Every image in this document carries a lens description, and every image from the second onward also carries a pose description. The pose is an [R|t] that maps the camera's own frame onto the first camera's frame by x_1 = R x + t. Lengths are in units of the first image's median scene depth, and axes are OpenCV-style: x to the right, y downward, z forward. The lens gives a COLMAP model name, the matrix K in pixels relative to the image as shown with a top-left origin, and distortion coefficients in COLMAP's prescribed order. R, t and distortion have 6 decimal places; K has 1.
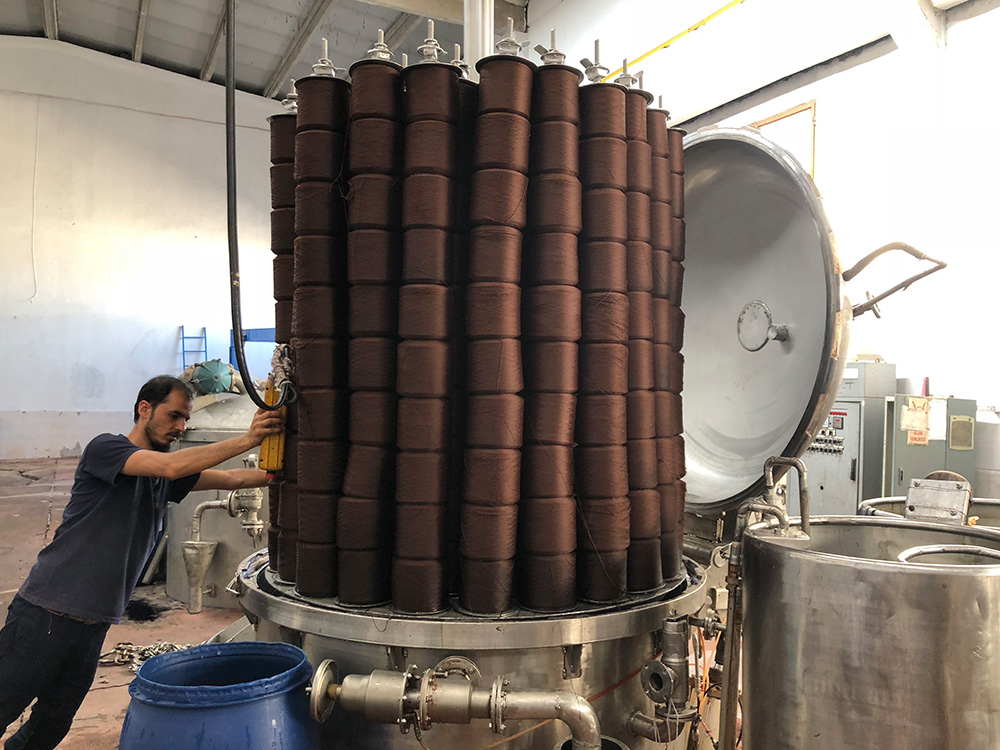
lens RADIAL K [[822.1, 0, 500.2], [0, 822.1, 379.5], [0, 0, 1]] dist [0.066255, -0.028017]
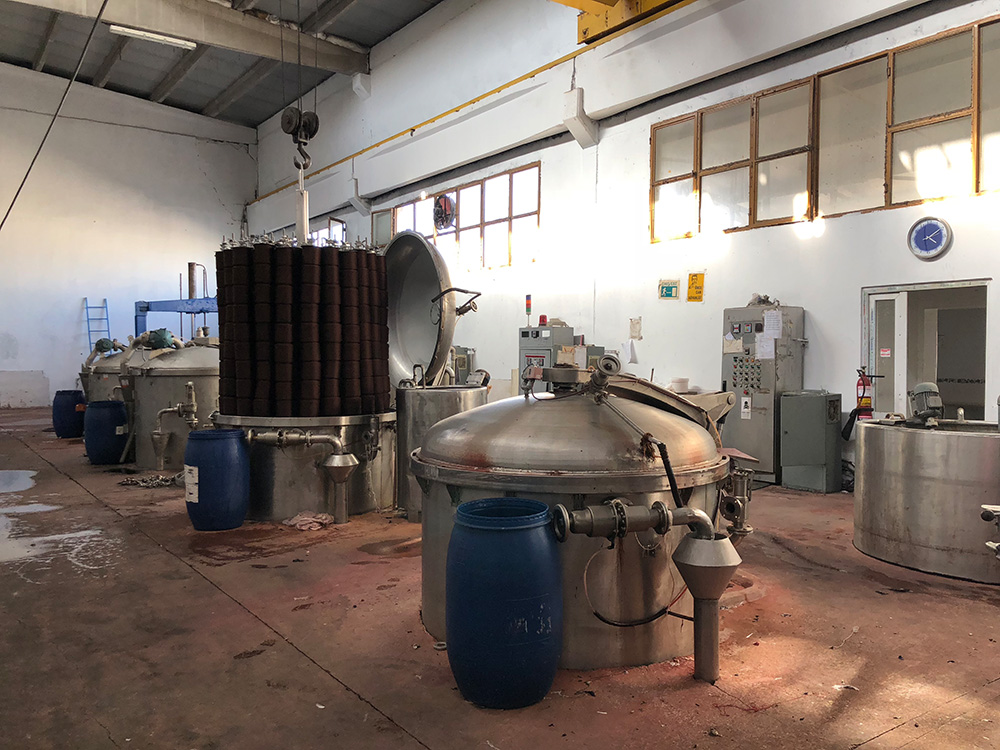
lens RADIAL K [[822.1, 0, 499.8], [0, 822.1, 366.4], [0, 0, 1]] dist [0.066255, -0.028017]
pose [[0.990129, -0.019312, 0.138819, 0.240429], [0.013223, 0.998915, 0.044653, -0.083385], [-0.139531, -0.042376, 0.989311, -1.877462]]
